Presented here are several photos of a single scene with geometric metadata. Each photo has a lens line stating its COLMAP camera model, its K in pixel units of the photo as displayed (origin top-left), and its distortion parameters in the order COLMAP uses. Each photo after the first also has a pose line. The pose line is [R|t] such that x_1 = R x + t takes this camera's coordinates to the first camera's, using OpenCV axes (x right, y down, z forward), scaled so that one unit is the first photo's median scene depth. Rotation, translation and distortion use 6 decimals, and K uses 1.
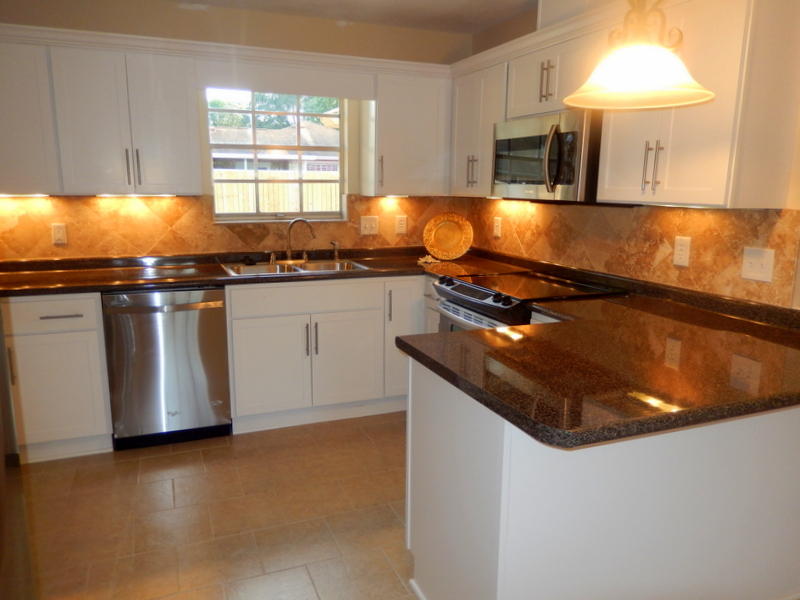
lens RADIAL K [[613.2, 0, 398.3], [0, 613.2, 302.0], [0, 0, 1]] dist [0.001634, -0.003270]
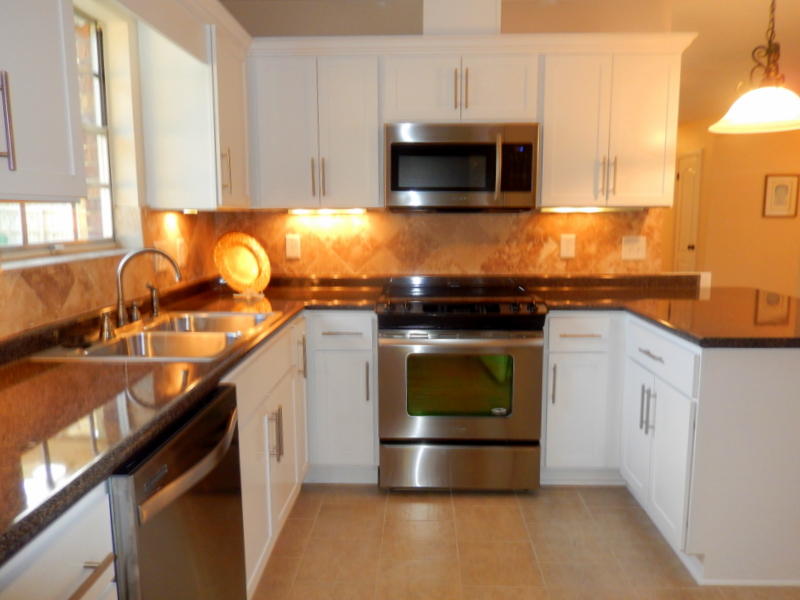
lens RADIAL K [[613.2, 0, 399.6], [0, 613.2, 298.3], [0, 0, 1]] dist [0.001634, -0.003270]
pose [[0.416892, -0.132480, 0.899250, -0.610779], [0.180468, 0.981690, 0.060961, -0.086232], [-0.890861, 0.136871, 0.433167, 0.573624]]
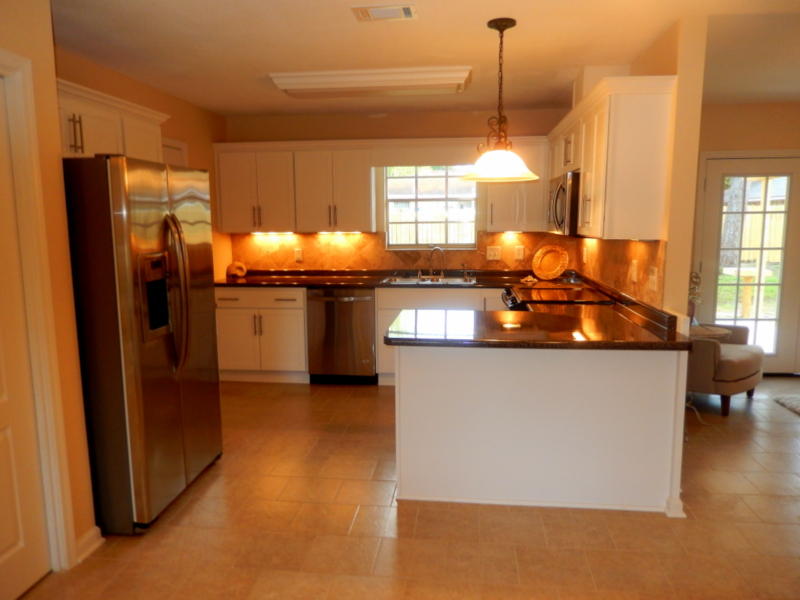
lens RADIAL K [[613.2, 0, 398.5], [0, 613.2, 303.3], [0, 0, 1]] dist [0.001634, -0.003270]
pose [[0.885208, 0.049969, -0.462504, 0.467322], [-0.073726, 0.996718, -0.033422, 0.056415], [0.459316, 0.063684, 0.885987, -0.357425]]
